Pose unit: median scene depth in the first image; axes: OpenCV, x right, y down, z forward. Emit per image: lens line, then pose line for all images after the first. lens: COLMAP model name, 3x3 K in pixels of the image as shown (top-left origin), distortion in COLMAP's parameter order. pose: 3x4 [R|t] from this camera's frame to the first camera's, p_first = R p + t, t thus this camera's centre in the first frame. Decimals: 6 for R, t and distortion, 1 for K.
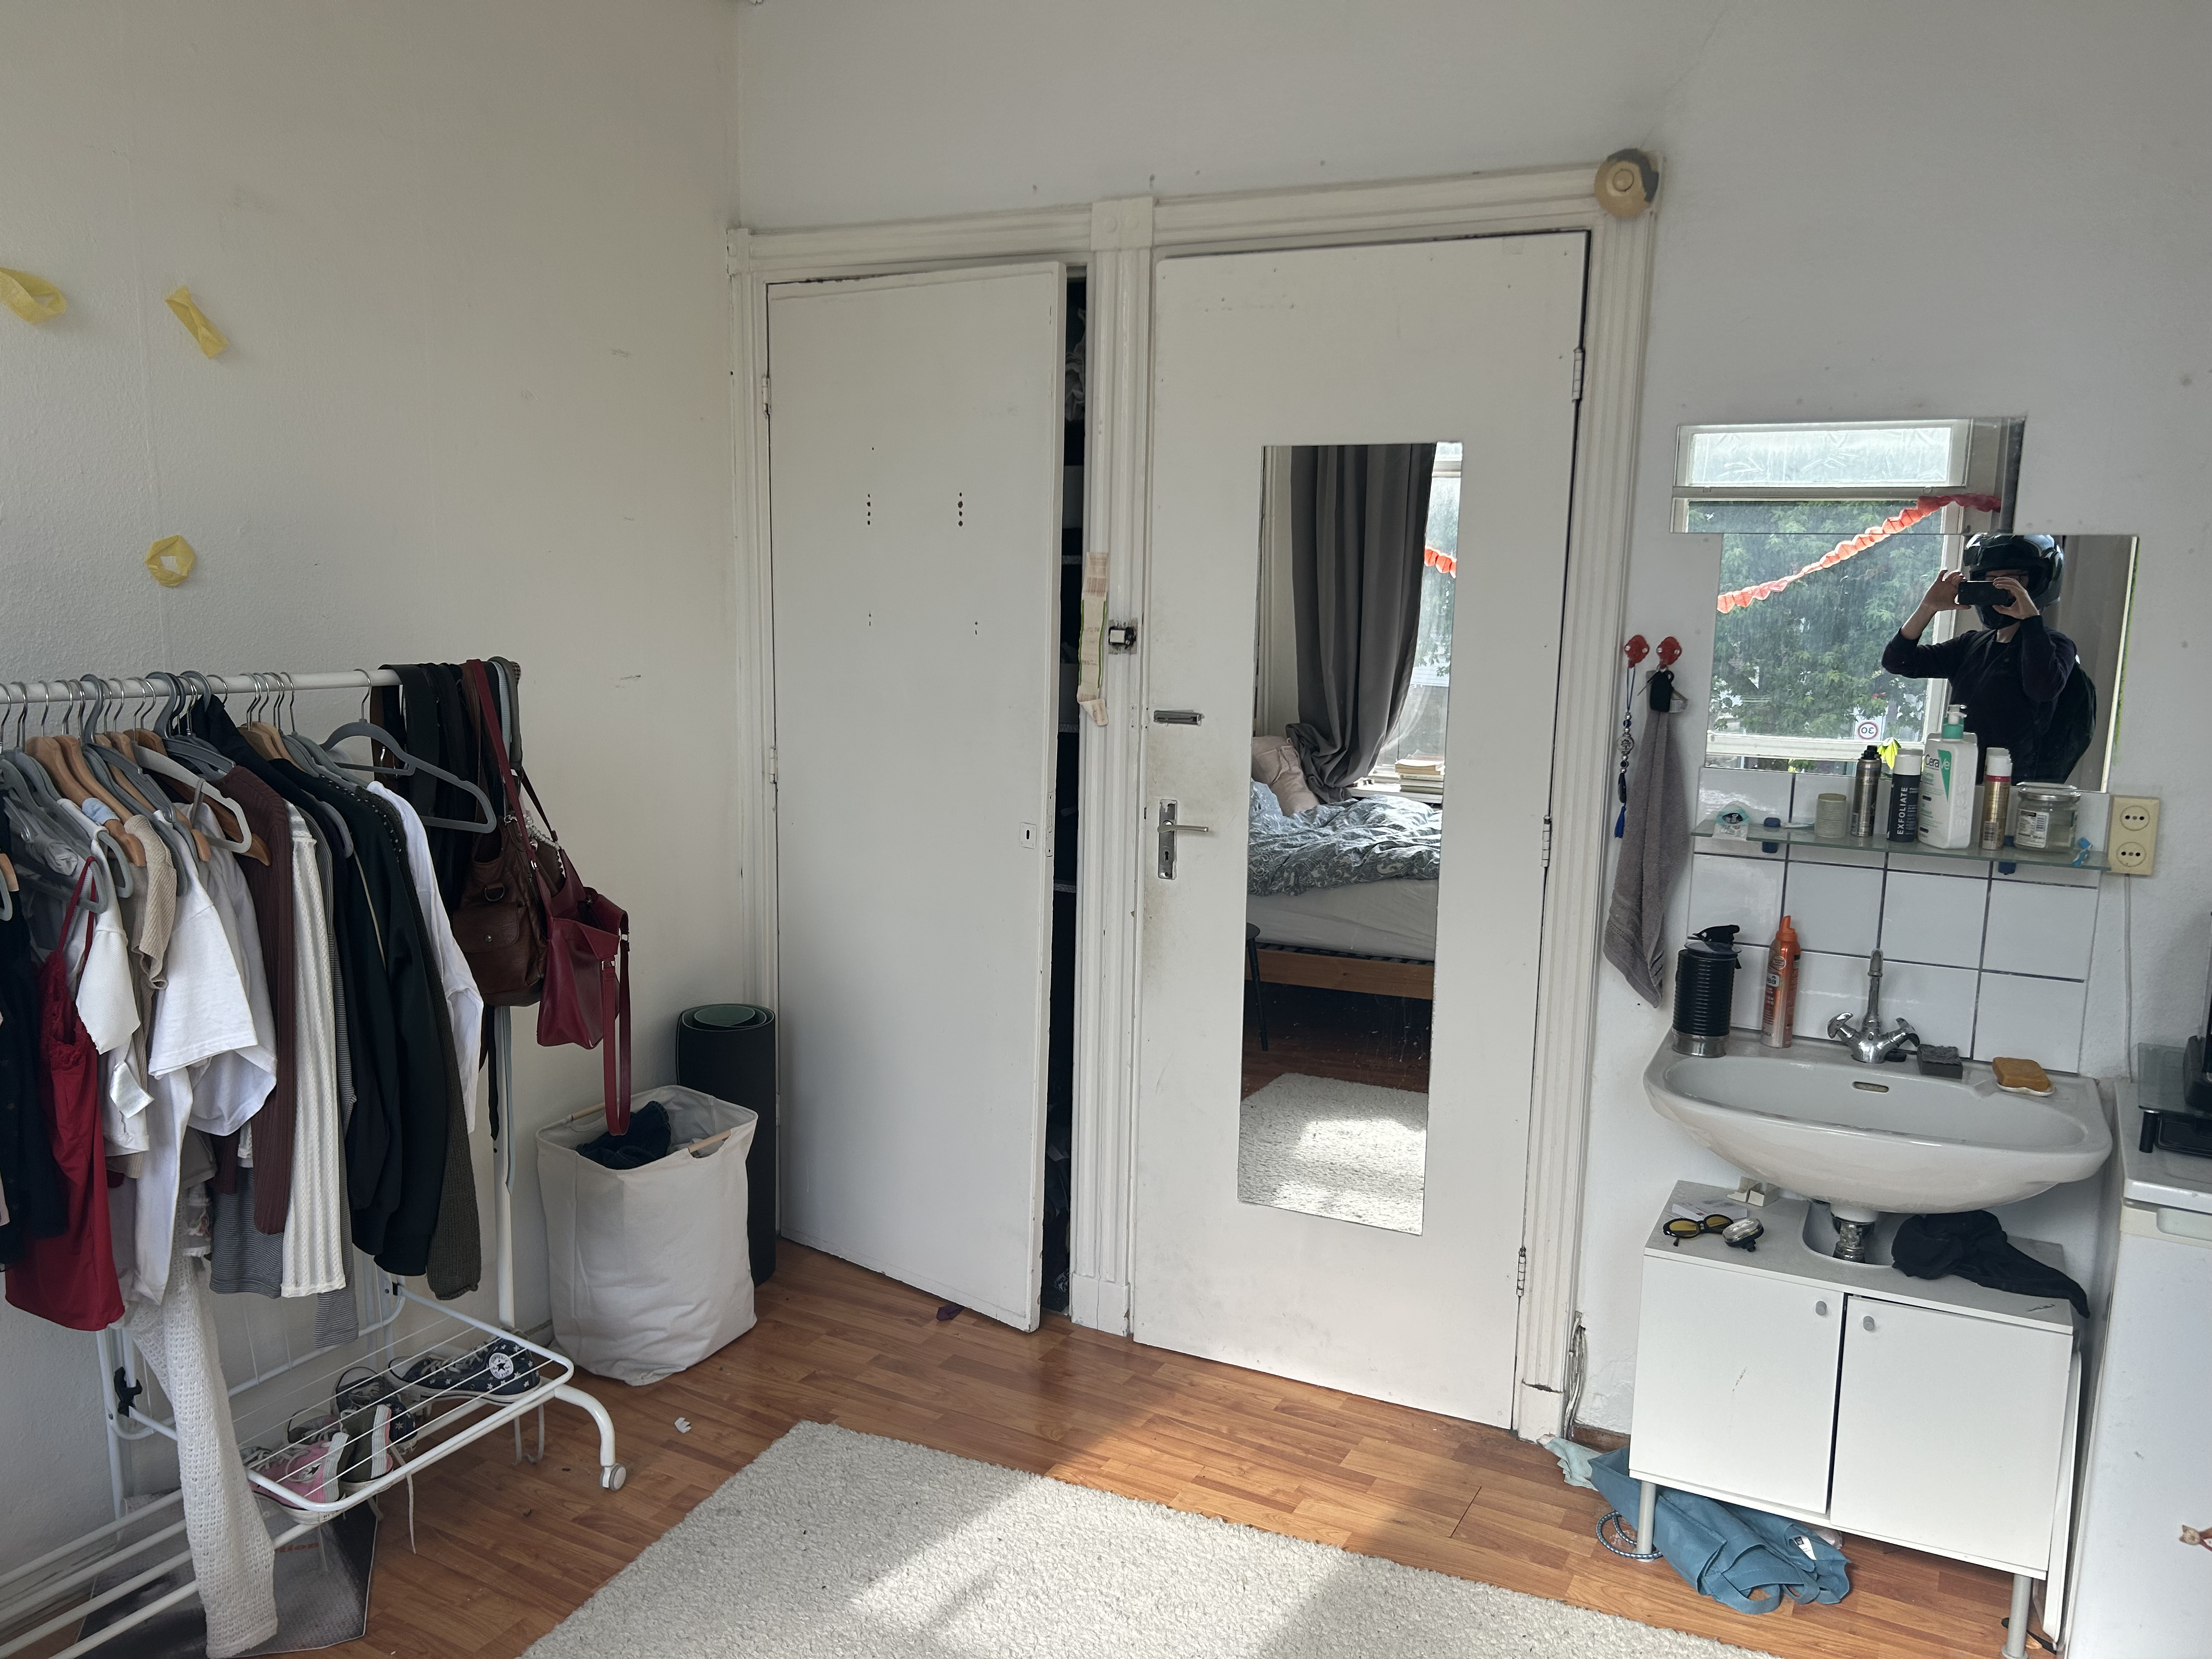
lens RADIAL K [[1680.7, 0, 1115.1], [0, 1680.7, 854.1], [0, 0, 1]] dist [0.066035, -0.067717]
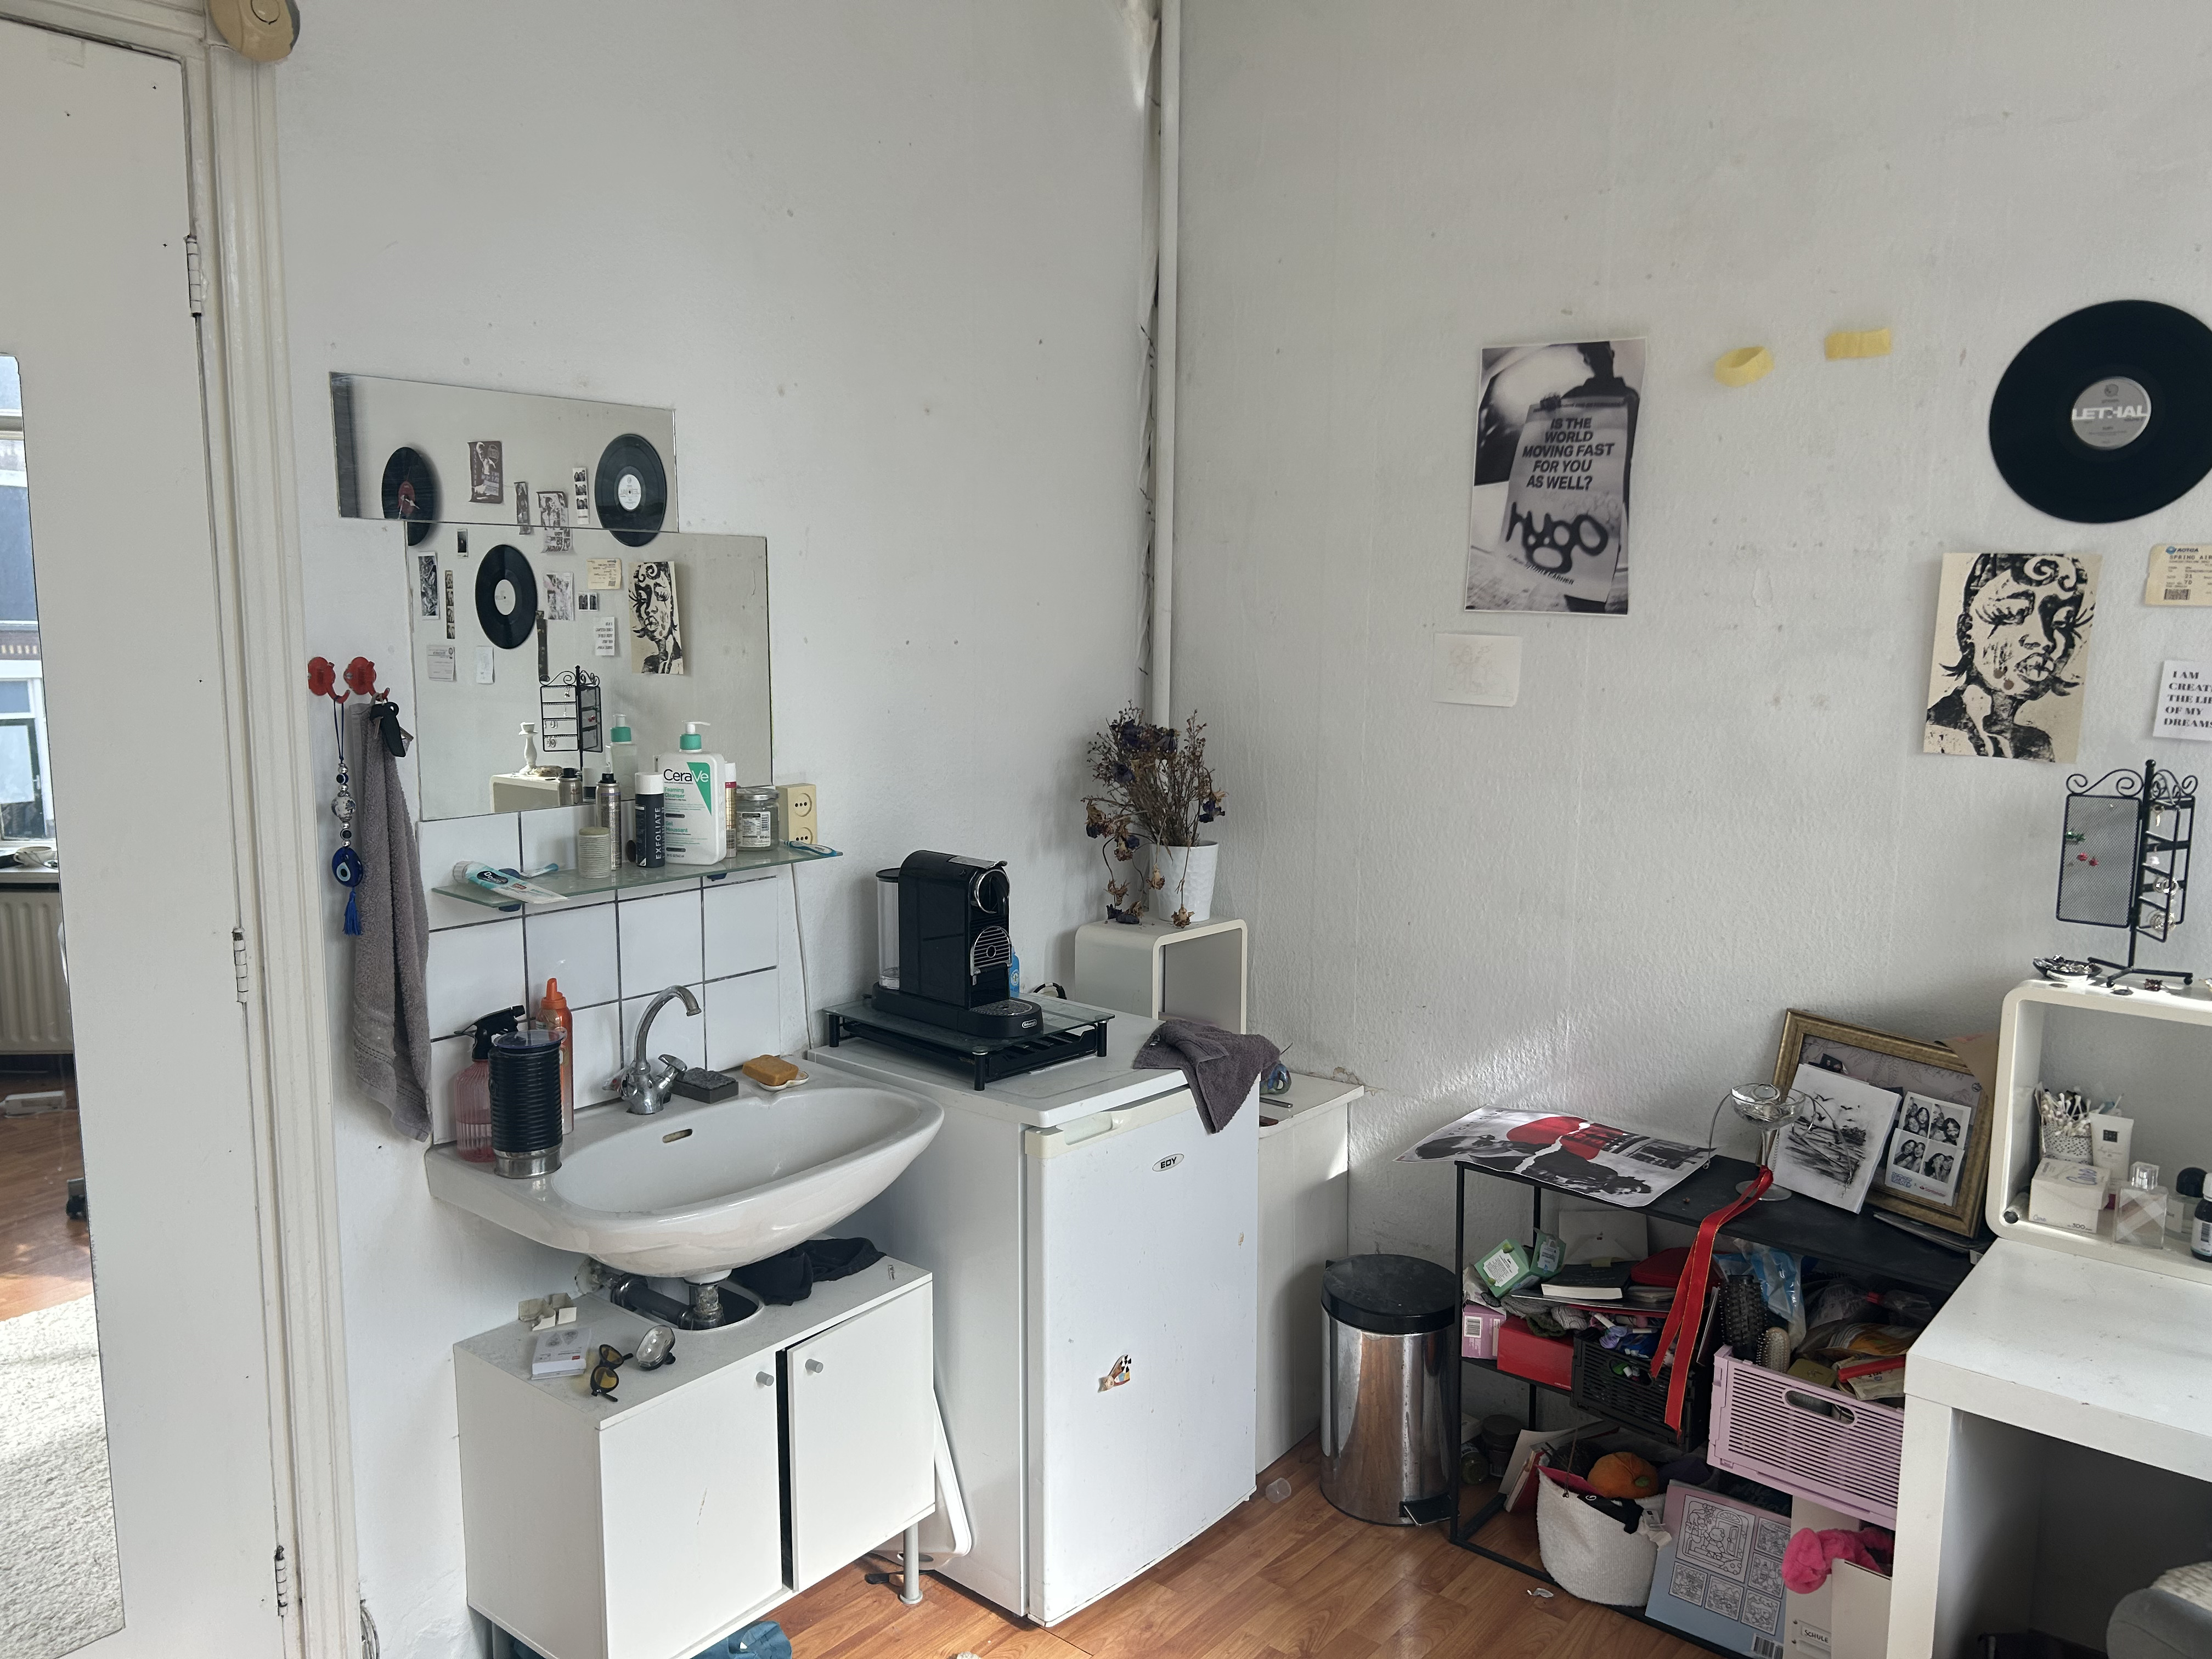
lens RADIAL K [[1680.7, 0, 1115.1], [0, 1680.7, 854.1], [0, 0, 1]] dist [0.066035, -0.067717]
pose [[0.208141, -0.172720, 0.962728, -0.353537], [0.155637, 0.977593, 0.141739, -0.102770], [-0.965637, 0.120334, 0.230358, 0.542285]]
